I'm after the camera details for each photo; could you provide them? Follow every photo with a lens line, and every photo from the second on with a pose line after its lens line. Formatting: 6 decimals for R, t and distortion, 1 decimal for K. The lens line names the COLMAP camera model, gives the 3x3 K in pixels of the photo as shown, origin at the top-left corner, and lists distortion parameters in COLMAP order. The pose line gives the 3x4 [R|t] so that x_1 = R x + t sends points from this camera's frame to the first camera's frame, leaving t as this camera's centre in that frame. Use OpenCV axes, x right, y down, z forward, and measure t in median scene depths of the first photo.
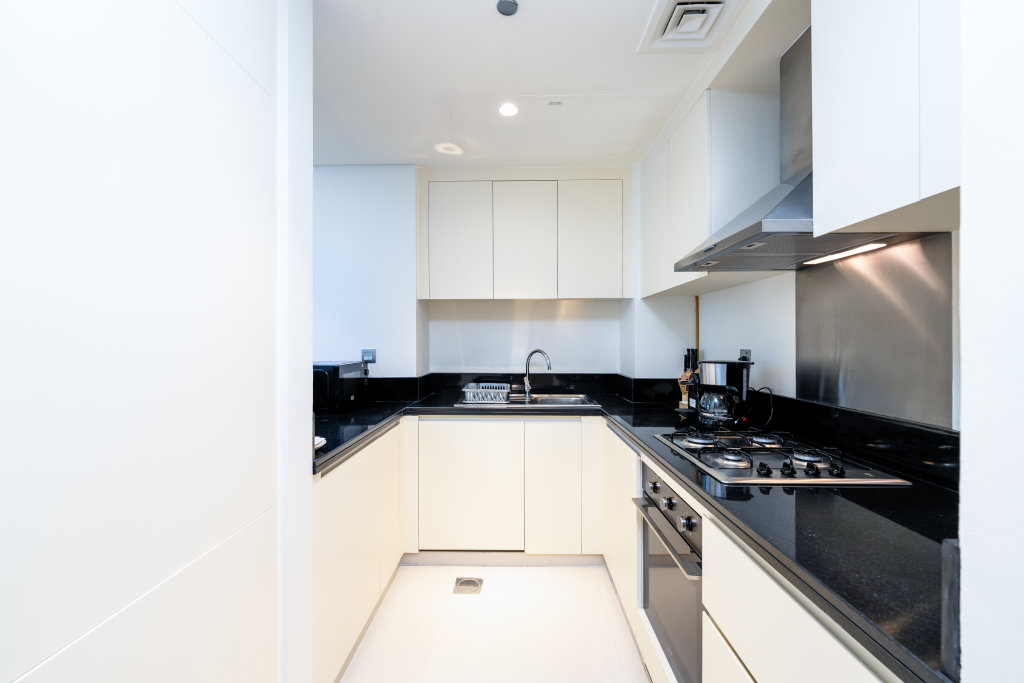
lens RADIAL K [[419.8, 0, 513.8], [0, 419.8, 339.0], [0, 0, 1]] dist [0.002653, 0.000627]
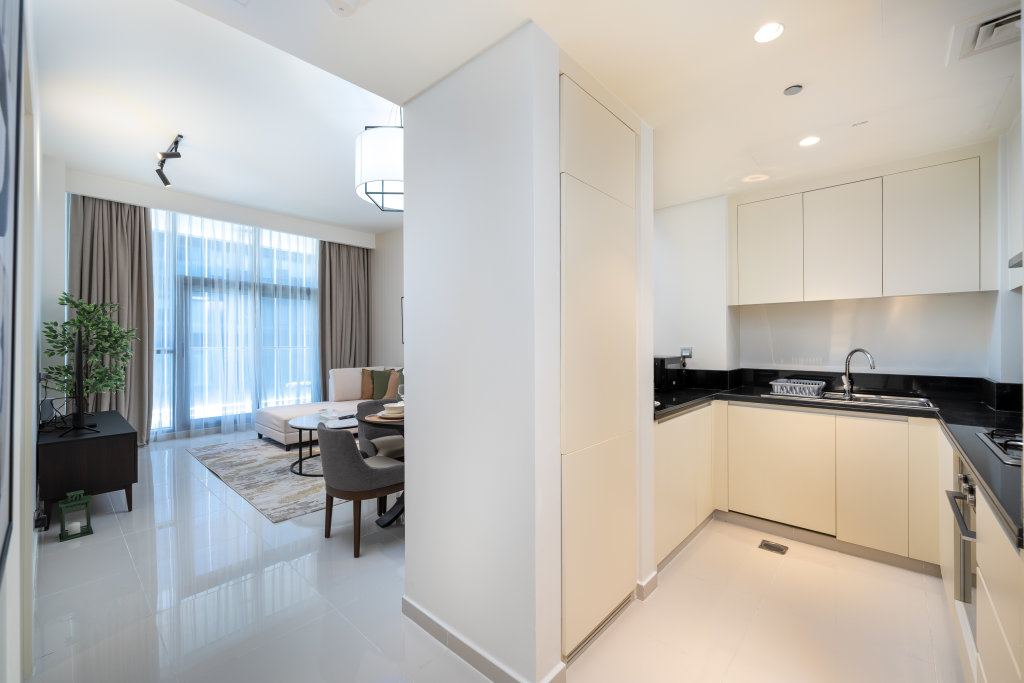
lens RADIAL K [[419.8, 0, 513.4], [0, 419.8, 343.5], [0, 0, 1]] dist [0.002653, 0.000627]
pose [[0.751536, 0.002199, -0.659689, 0.107882], [0.009303, 0.999860, 0.013932, -0.009720], [0.659627, -0.016607, 0.751410, -0.323656]]
